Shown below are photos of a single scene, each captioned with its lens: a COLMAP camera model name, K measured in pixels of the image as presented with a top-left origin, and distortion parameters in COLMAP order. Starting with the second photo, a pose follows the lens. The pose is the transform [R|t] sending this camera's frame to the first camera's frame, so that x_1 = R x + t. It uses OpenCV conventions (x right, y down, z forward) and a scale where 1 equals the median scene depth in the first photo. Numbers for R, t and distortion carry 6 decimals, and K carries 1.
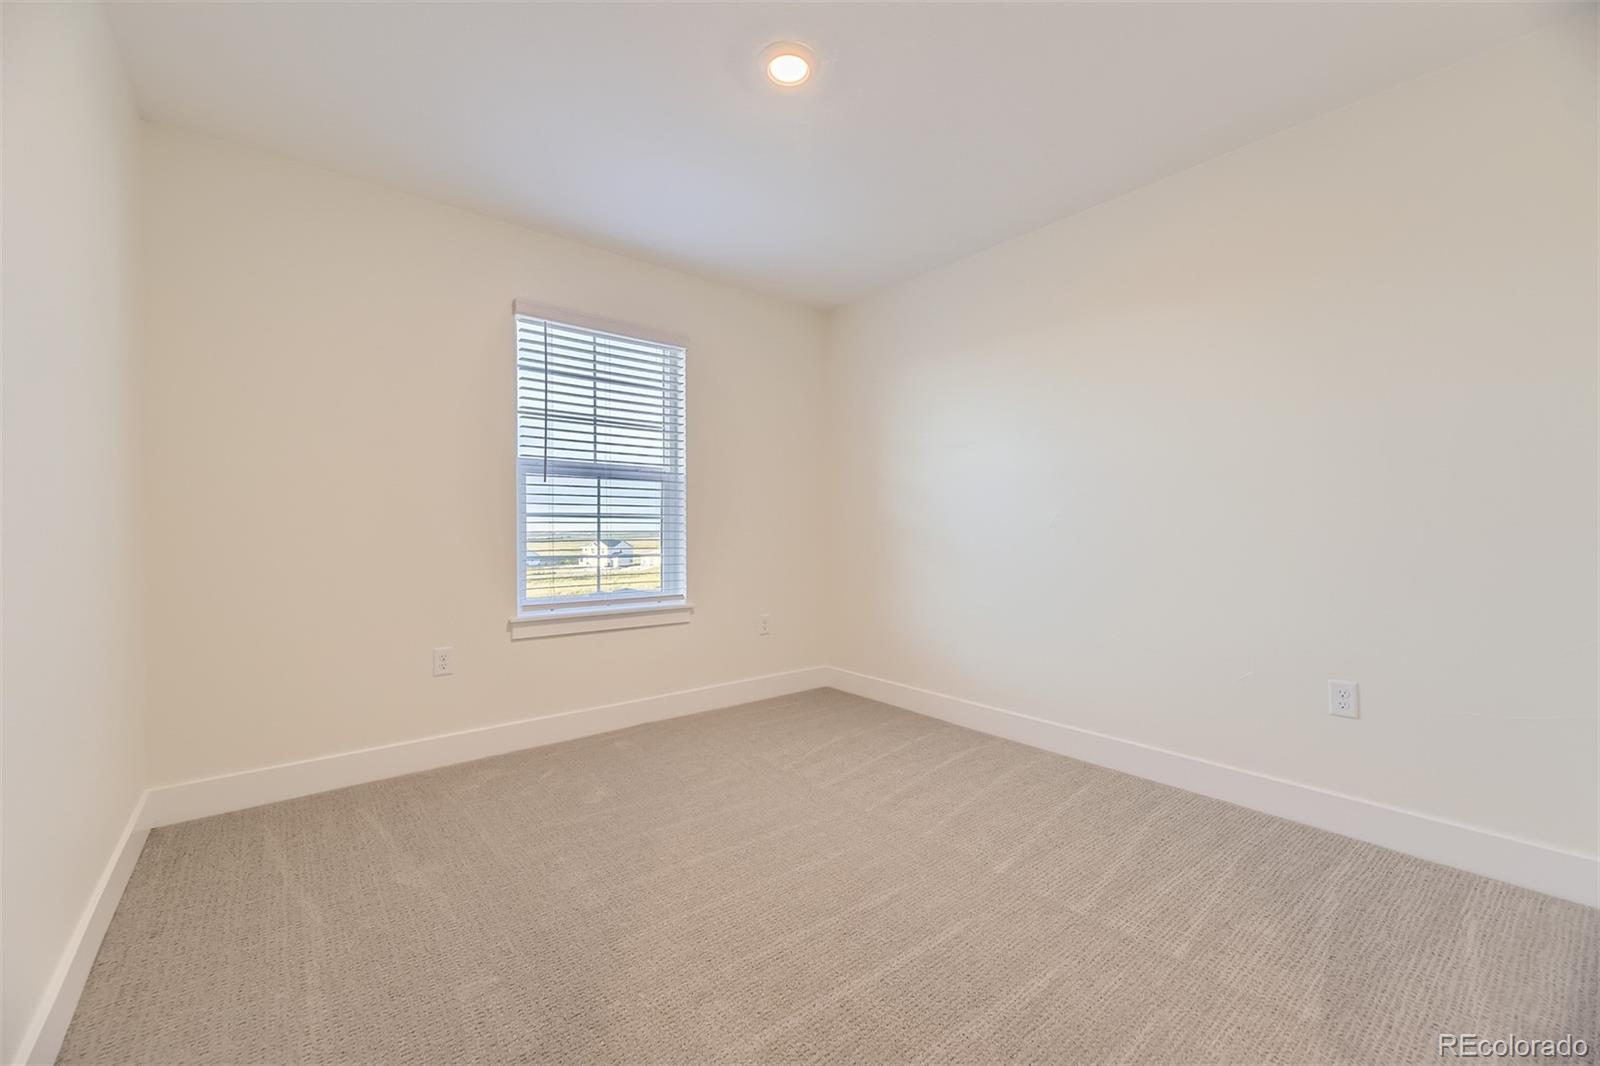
lens RADIAL K [[680.1, 0, 801.9], [0, 680.1, 541.7], [0, 0, 1]] dist [0.002825, 0.000028]
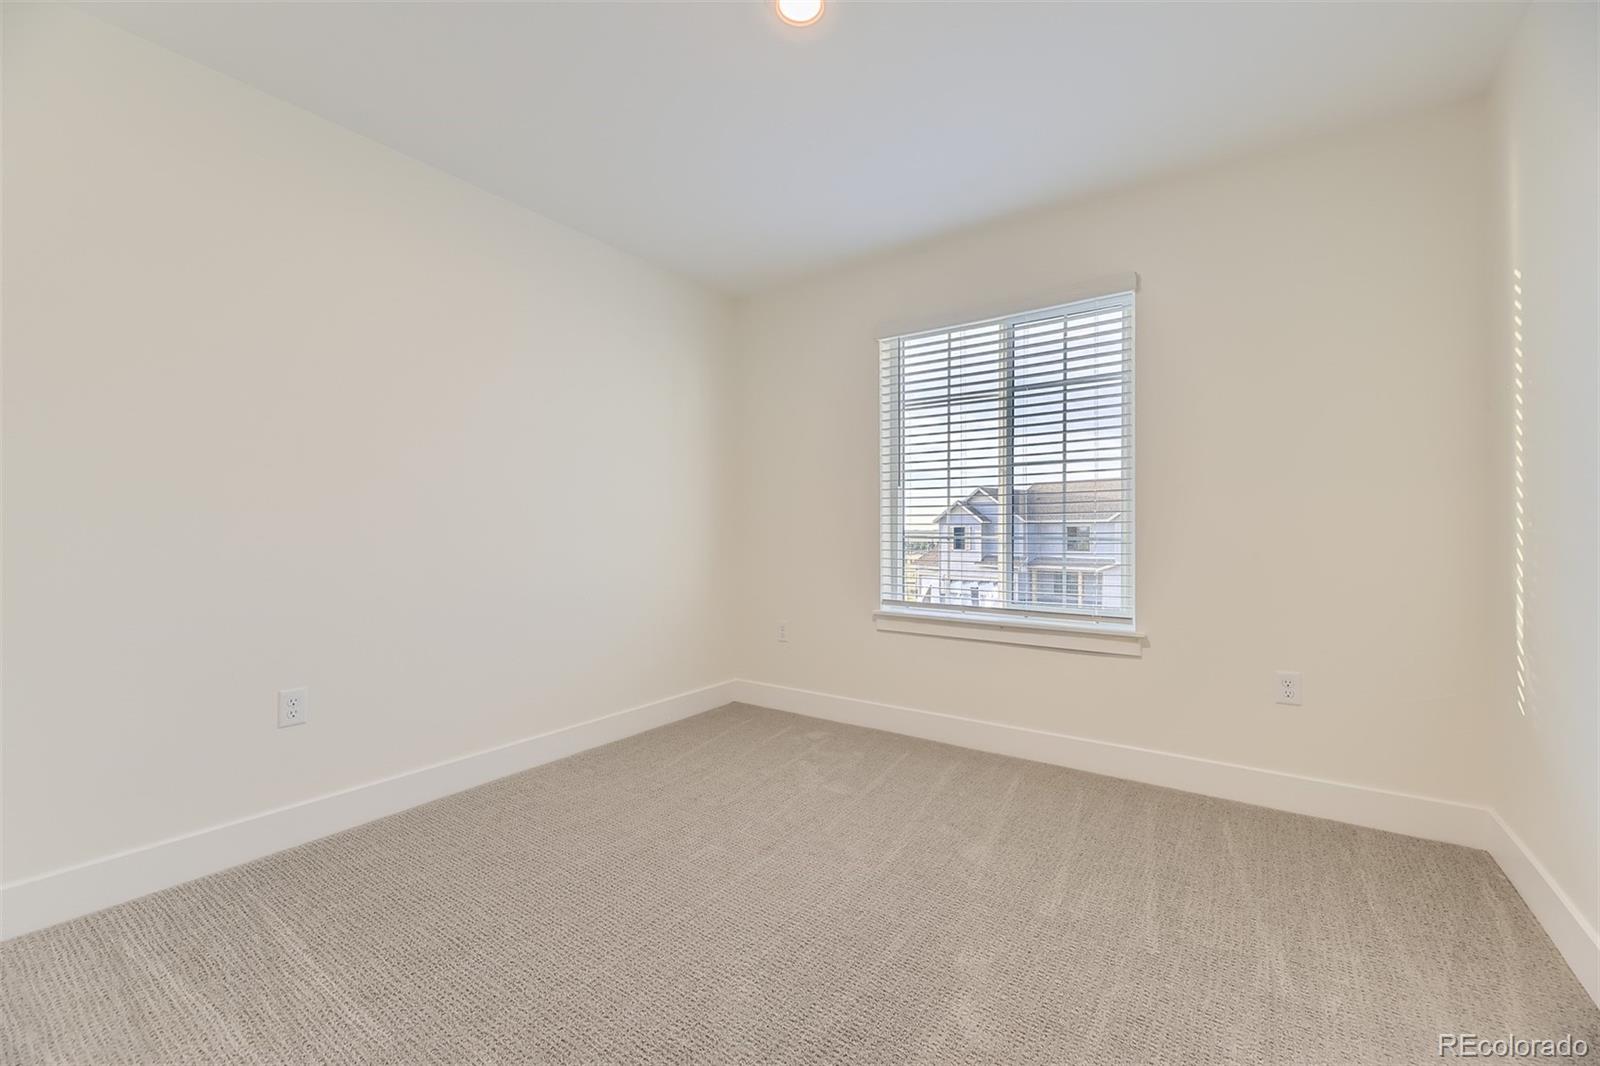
lens RADIAL K [[680.1, 0, 801.9], [0, 680.1, 541.7], [0, 0, 1]] dist [0.002825, 0.000028]
pose [[0.205279, 0.005527, -0.978688, 0.591733], [-0.022074, 0.999756, 0.001016, 0.000010], [0.978454, 0.021395, 0.205351, 0.584608]]
